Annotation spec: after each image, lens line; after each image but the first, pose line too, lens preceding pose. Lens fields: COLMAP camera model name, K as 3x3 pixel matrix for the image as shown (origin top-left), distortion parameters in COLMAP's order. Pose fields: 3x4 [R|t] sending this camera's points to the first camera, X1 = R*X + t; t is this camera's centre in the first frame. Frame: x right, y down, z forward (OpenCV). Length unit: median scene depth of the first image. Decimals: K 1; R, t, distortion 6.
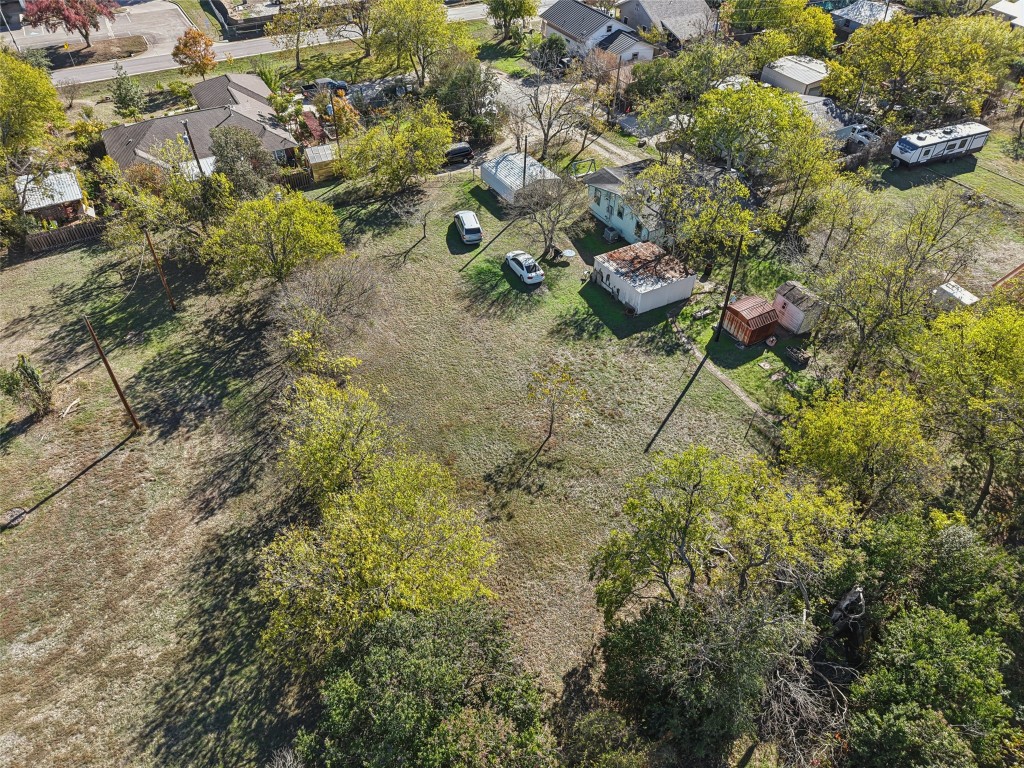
lens RADIAL K [[689.3, 0, 512.0], [0, 689.3, 384.0], [0, 0, 1]] dist [0.089437, -0.129257]
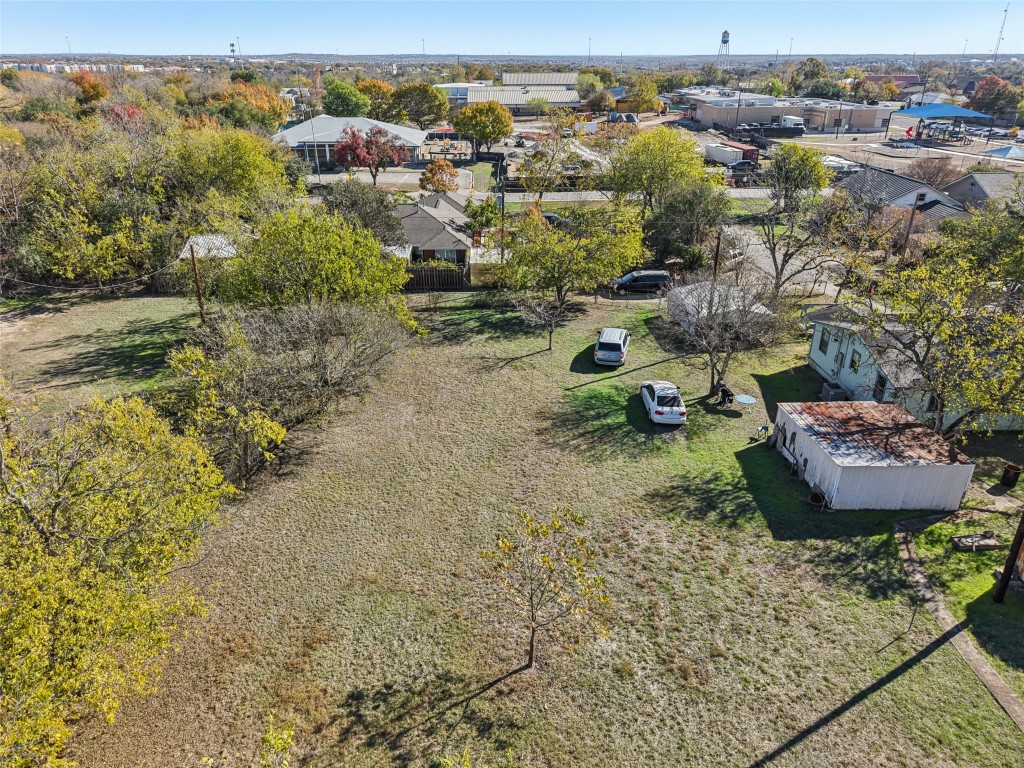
lens RADIAL K [[713.5, 0, 513.0], [0, 713.5, 354.5], [0, 0, 1]] dist [0.052026, -0.077499]
pose [[0.890996, 0.167549, -0.421965, 0.172431], [-0.310693, 0.902721, -0.297599, 0.027642], [0.331054, 0.396261, 0.856376, 0.408037]]
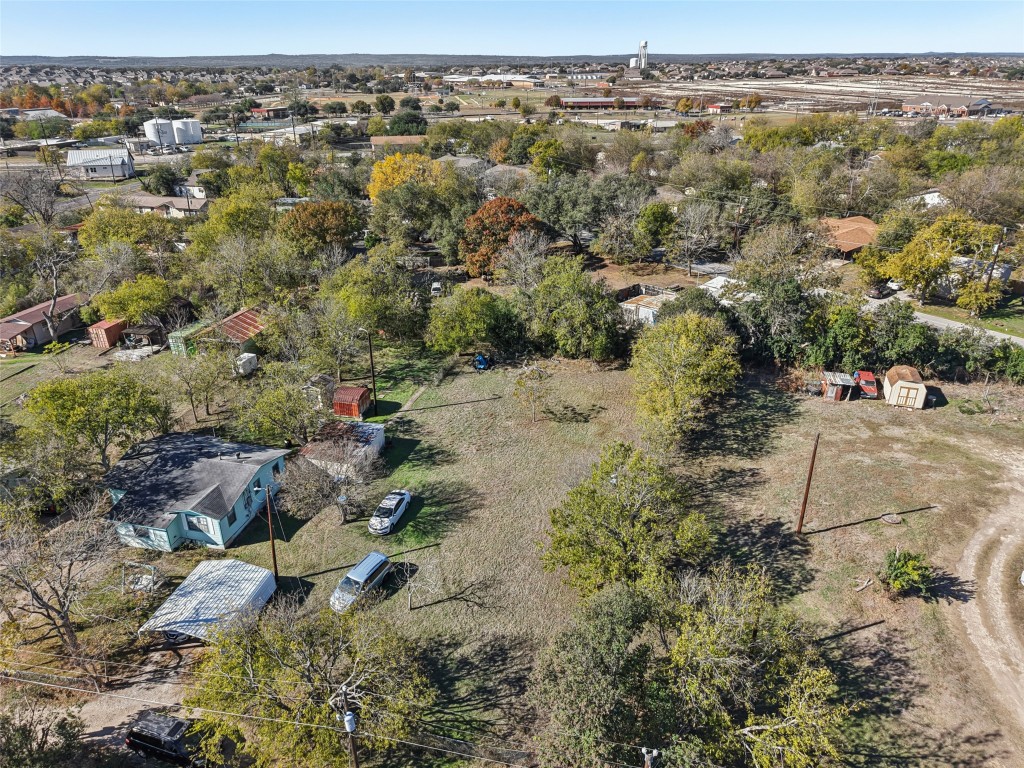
lens RADIAL K [[705.9, 0, 512.8], [0, 705.9, 387.7], [0, 0, 1]] dist [0.015510, -0.005988]
pose [[-0.742155, -0.286852, 0.605741, -0.674974], [0.466533, 0.427783, 0.774176, -0.959804], [-0.481199, 0.857157, -0.183655, 1.010097]]
